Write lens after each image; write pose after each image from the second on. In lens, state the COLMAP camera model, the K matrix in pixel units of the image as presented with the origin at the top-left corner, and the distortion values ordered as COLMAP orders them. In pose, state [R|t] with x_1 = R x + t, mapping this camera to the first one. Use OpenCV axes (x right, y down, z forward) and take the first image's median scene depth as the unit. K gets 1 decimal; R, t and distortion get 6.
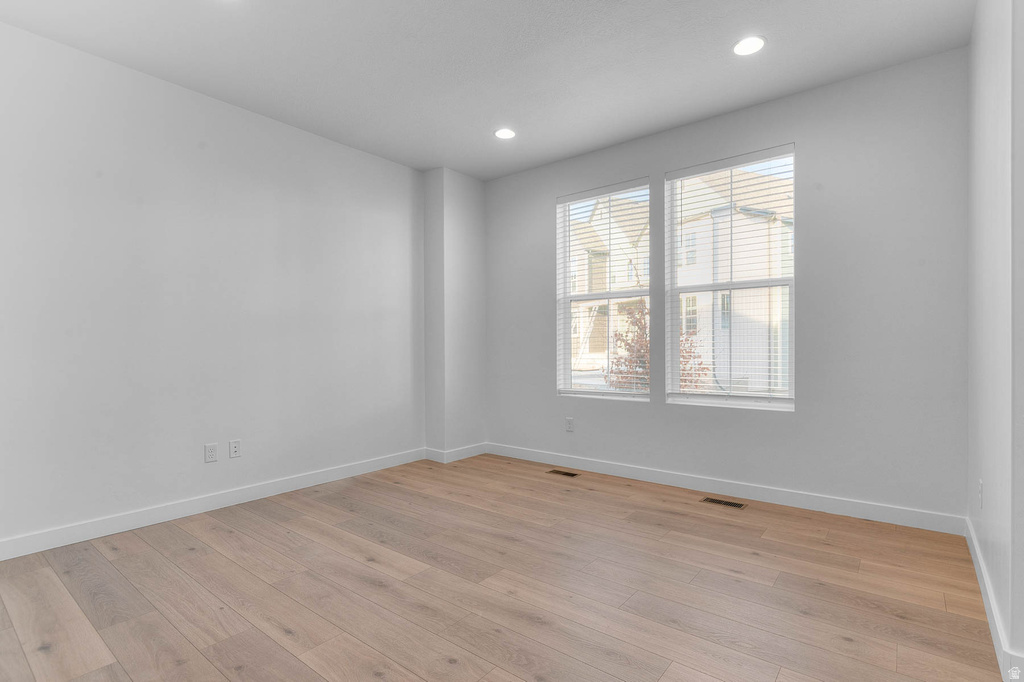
lens RADIAL K [[490.5, 0, 515.8], [0, 490.5, 346.5], [0, 0, 1]] dist [0.000702, 0.000163]
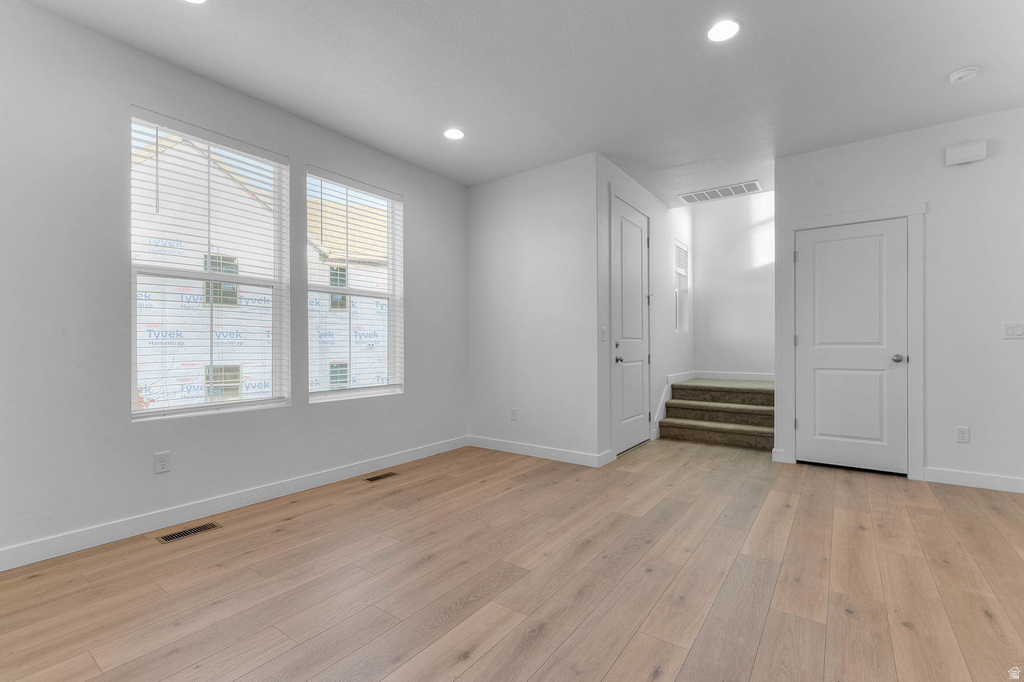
lens RADIAL K [[451.1, 0, 536.9], [0, 451.1, 341.5], [0, 0, 1]] dist [0.004434, 0.000326]
pose [[-0.073756, 0.015287, 0.997159, -0.729112], [0.000829, 0.999883, -0.015268, 0.009916], [-0.997276, -0.000299, -0.073760, 0.743981]]
